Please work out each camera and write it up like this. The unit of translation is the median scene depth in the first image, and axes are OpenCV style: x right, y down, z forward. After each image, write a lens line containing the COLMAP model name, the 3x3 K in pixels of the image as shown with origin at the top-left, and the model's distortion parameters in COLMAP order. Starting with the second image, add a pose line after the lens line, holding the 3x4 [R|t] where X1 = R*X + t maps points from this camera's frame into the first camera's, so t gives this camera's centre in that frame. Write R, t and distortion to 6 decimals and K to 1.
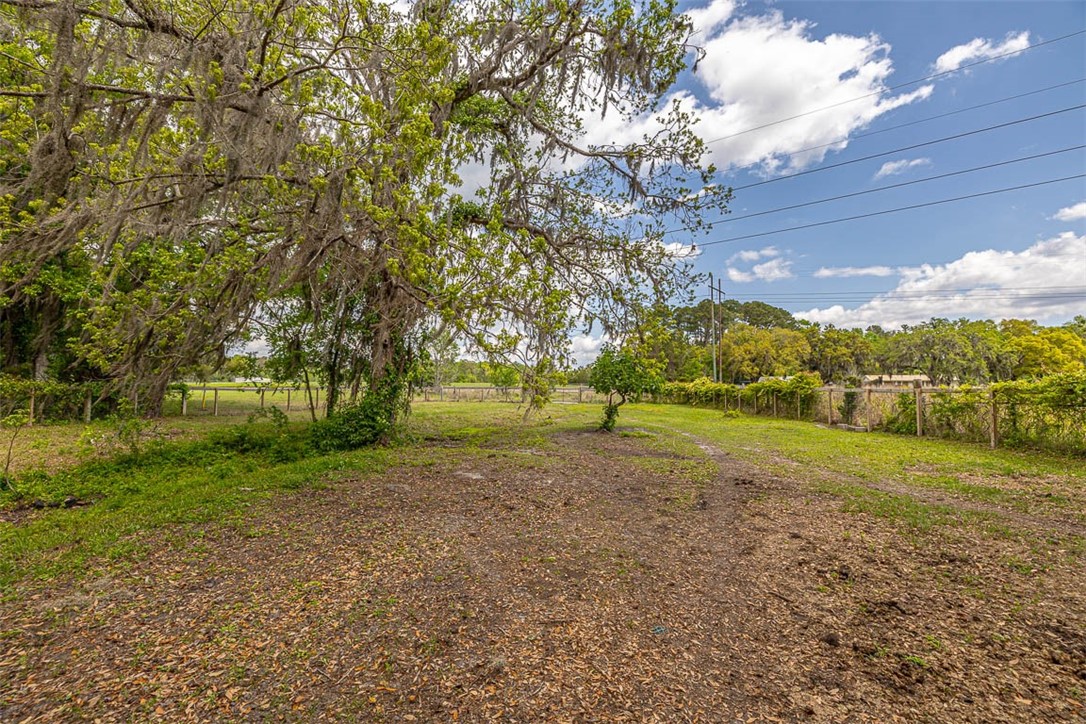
lens RADIAL K [[453.4, 0, 543.0], [0, 453.4, 362.0], [0, 0, 1]] dist [-0.001552, -0.000642]
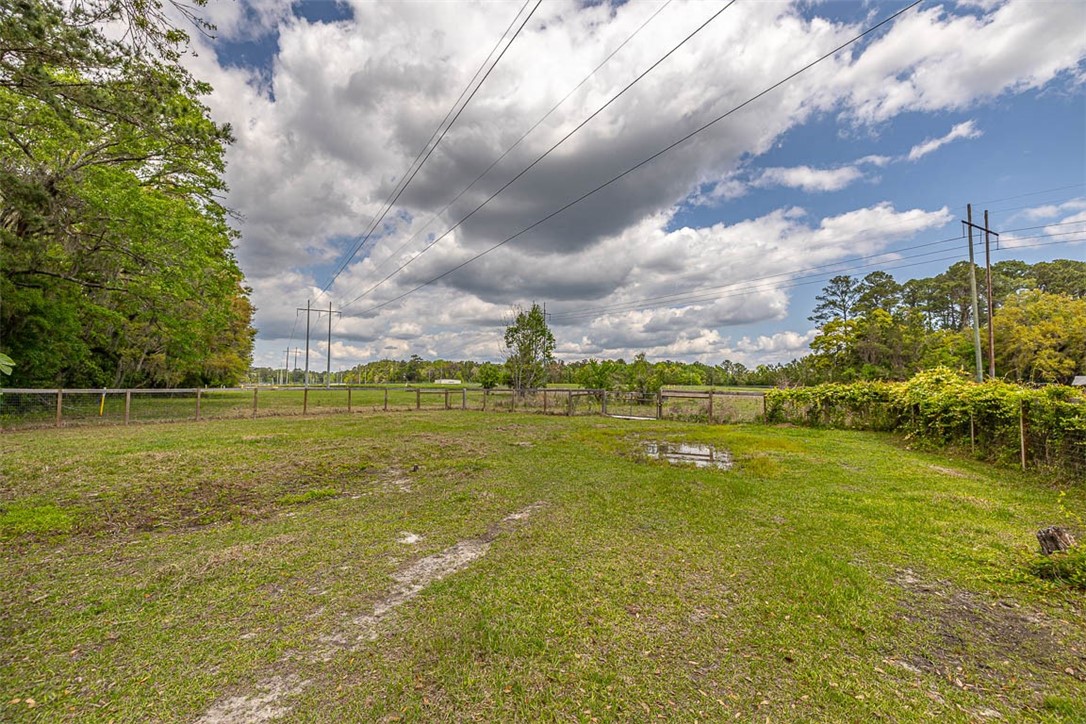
lens RADIAL K [[453.4, 0, 543.0], [0, 453.4, 362.0], [0, 0, 1]] dist [-0.001552, -0.000642]
pose [[0.918362, -0.017292, -0.395363, 0.065267], [0.015443, 0.999850, -0.007860, 0.008865], [0.395439, 0.001113, 0.918492, 0.169570]]
